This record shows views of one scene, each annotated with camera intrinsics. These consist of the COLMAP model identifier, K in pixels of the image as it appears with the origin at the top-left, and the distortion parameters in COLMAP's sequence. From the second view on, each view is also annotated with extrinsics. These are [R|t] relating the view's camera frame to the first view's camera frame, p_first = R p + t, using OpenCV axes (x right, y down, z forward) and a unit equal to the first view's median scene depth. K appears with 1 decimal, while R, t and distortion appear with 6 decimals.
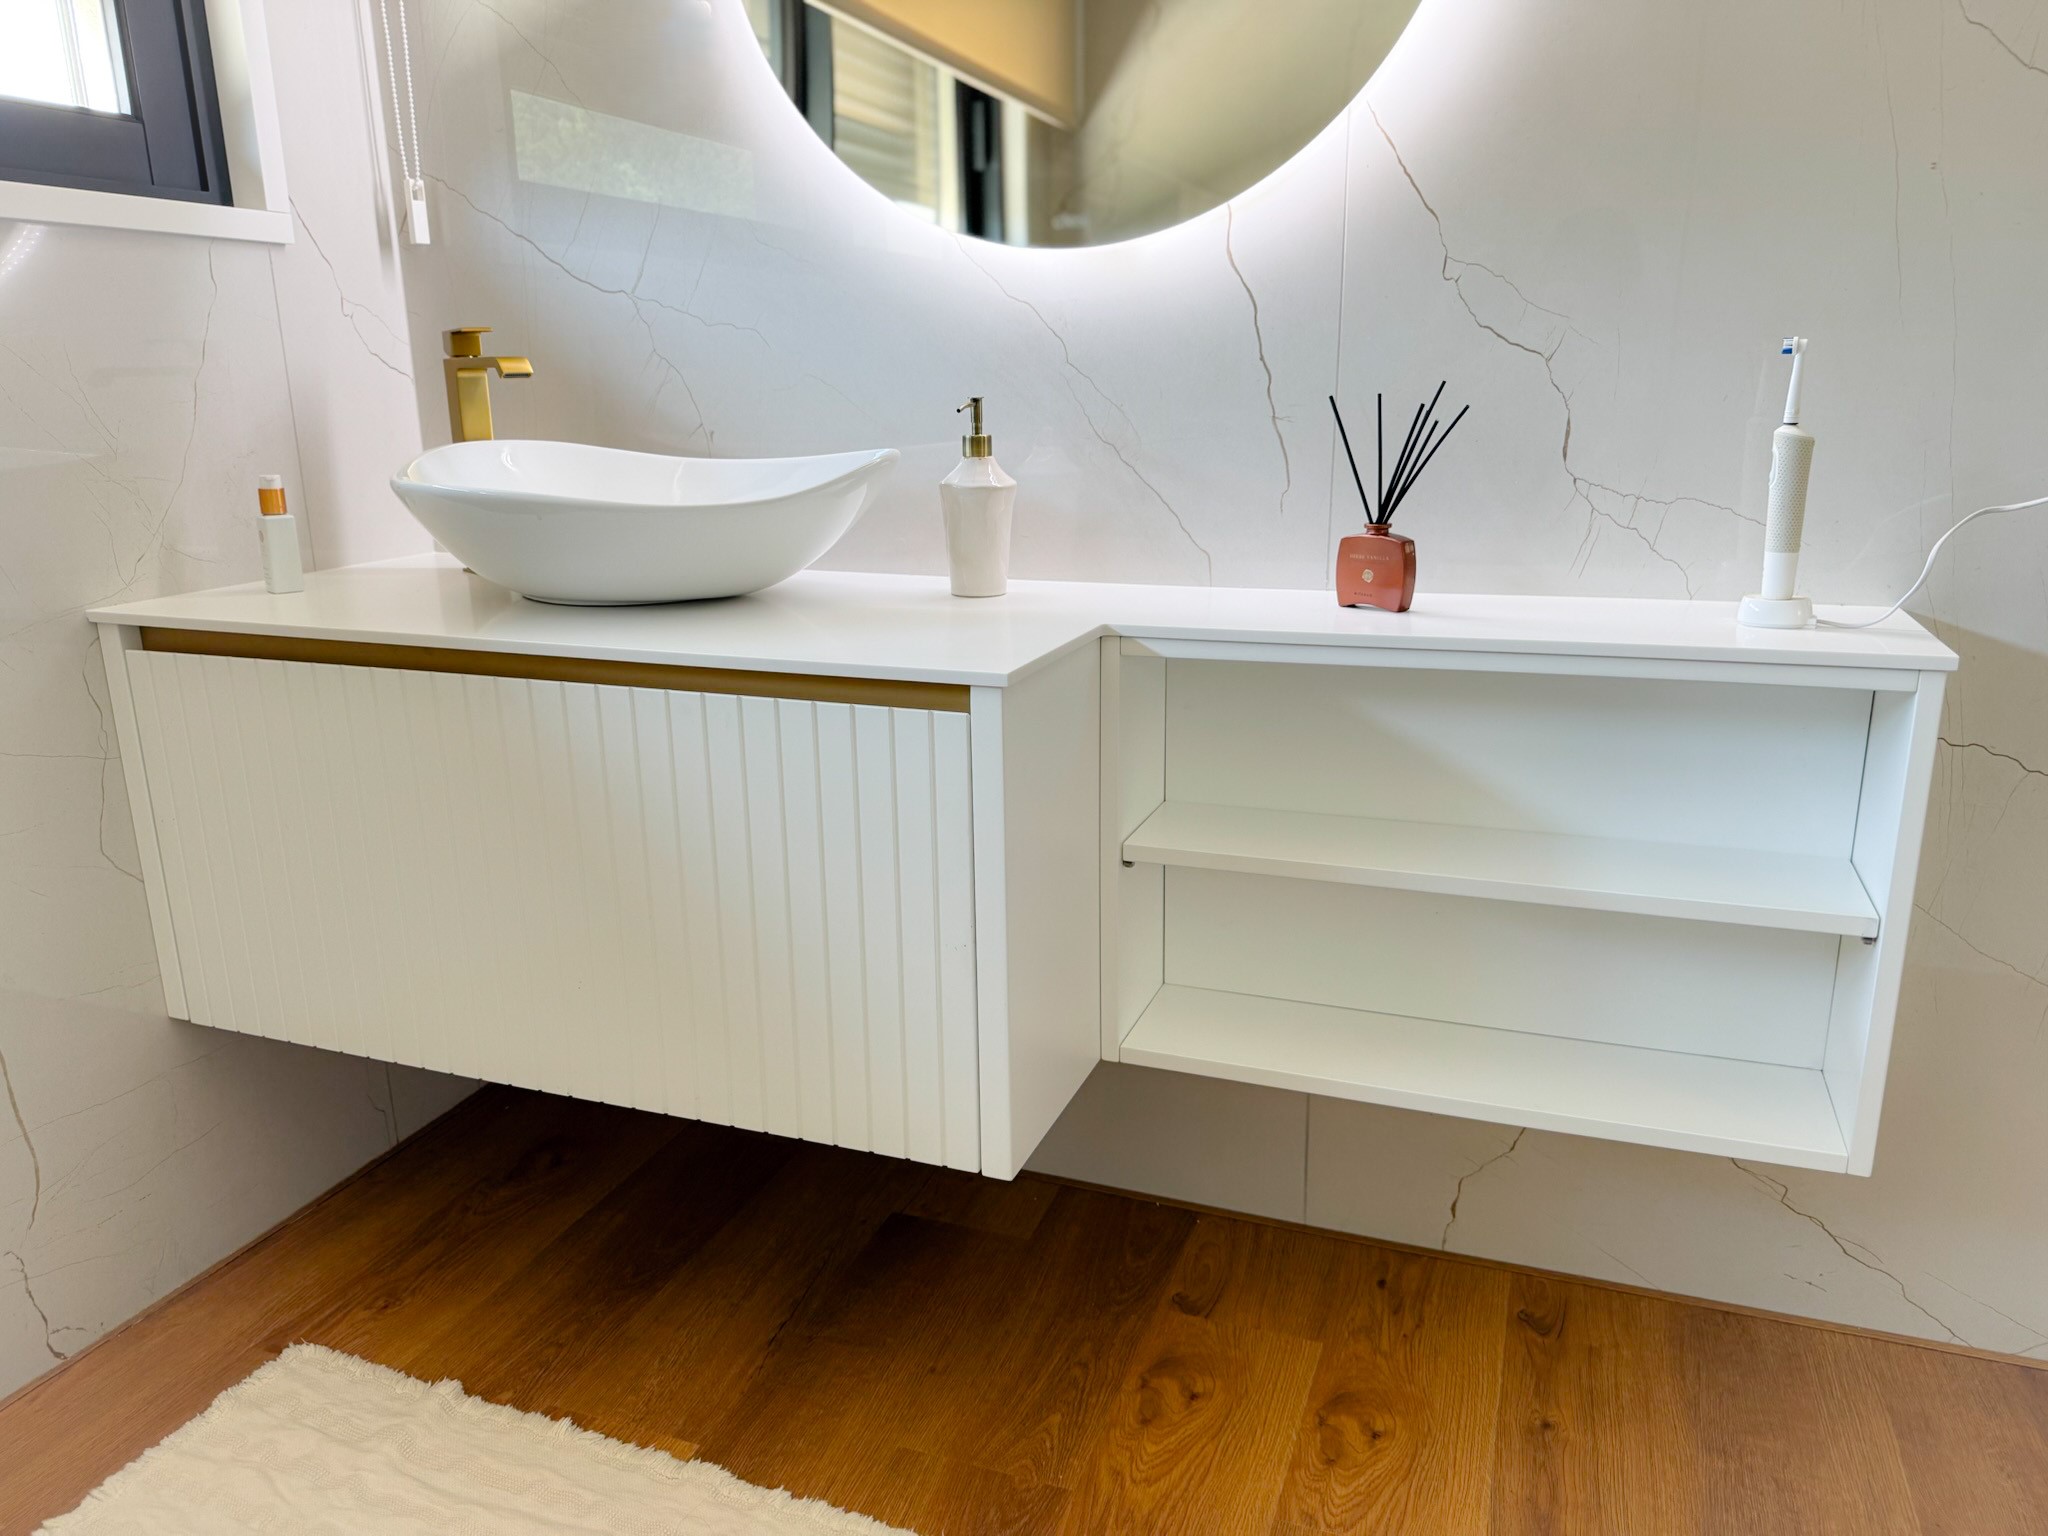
lens RADIAL K [[1472.7, 0, 933.2], [0, 1472.7, 791.1], [0, 0, 1]] dist [0.045059, -0.061330]
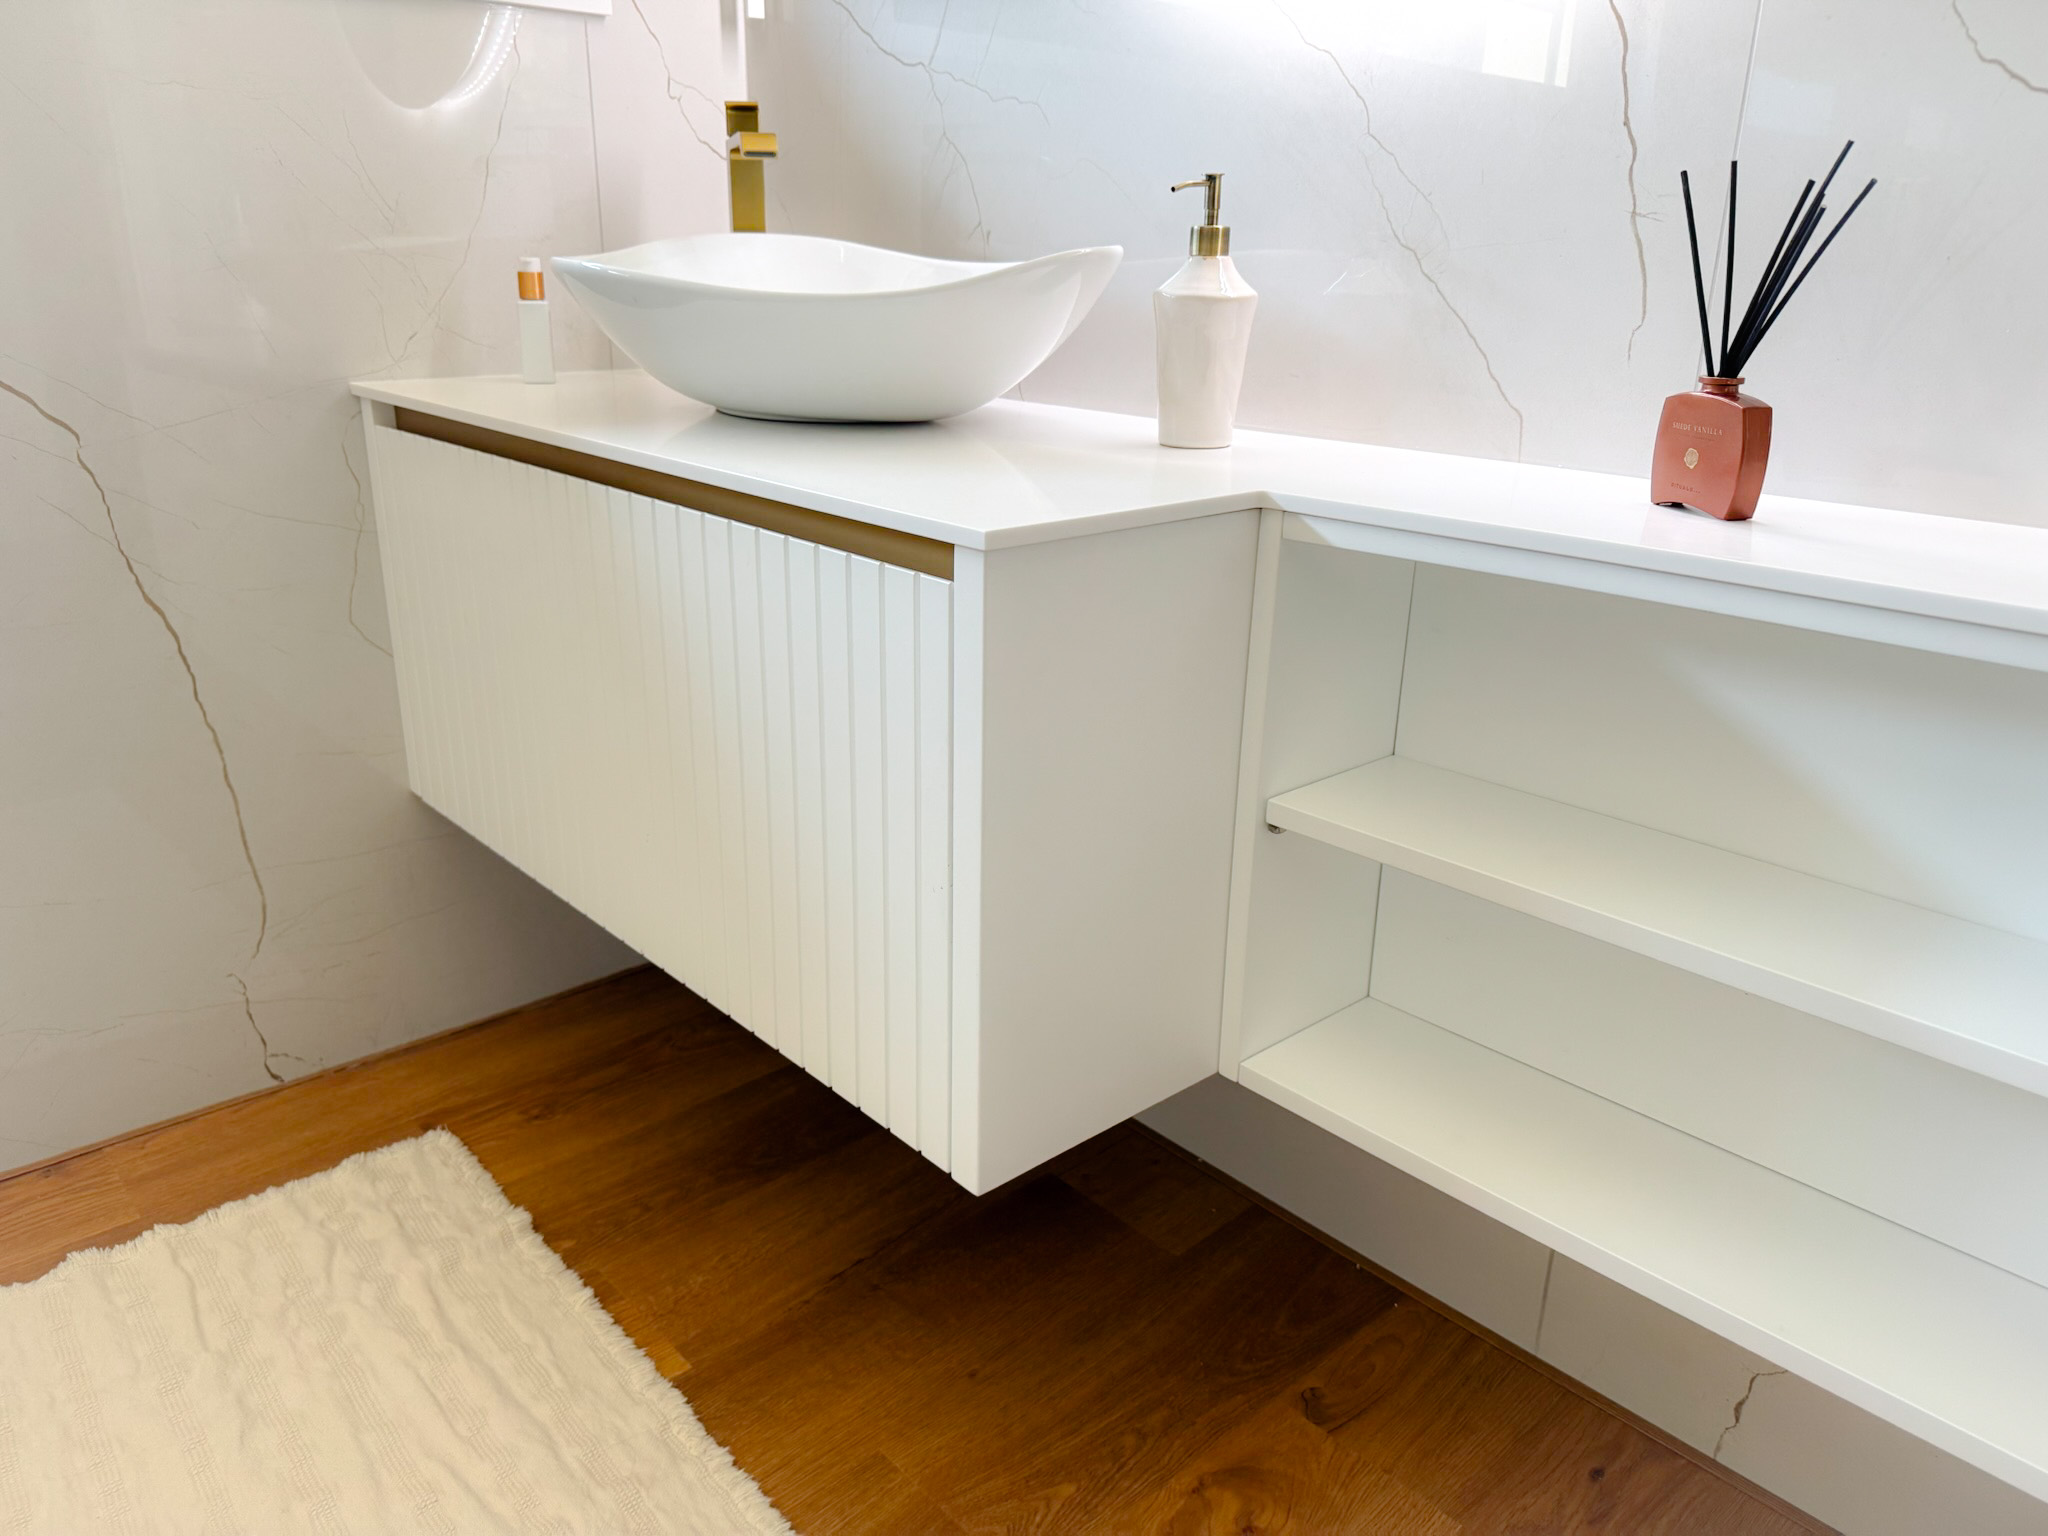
lens RADIAL K [[1472.7, 0, 867.8], [0, 1472.7, 785.4], [0, 0, 1]] dist [0.045059, -0.061330]
pose [[0.898227, 0.185837, -0.398312, 0.214188], [-0.152077, 0.981649, 0.115054, -0.022738], [0.412384, -0.042771, 0.910005, 0.223610]]
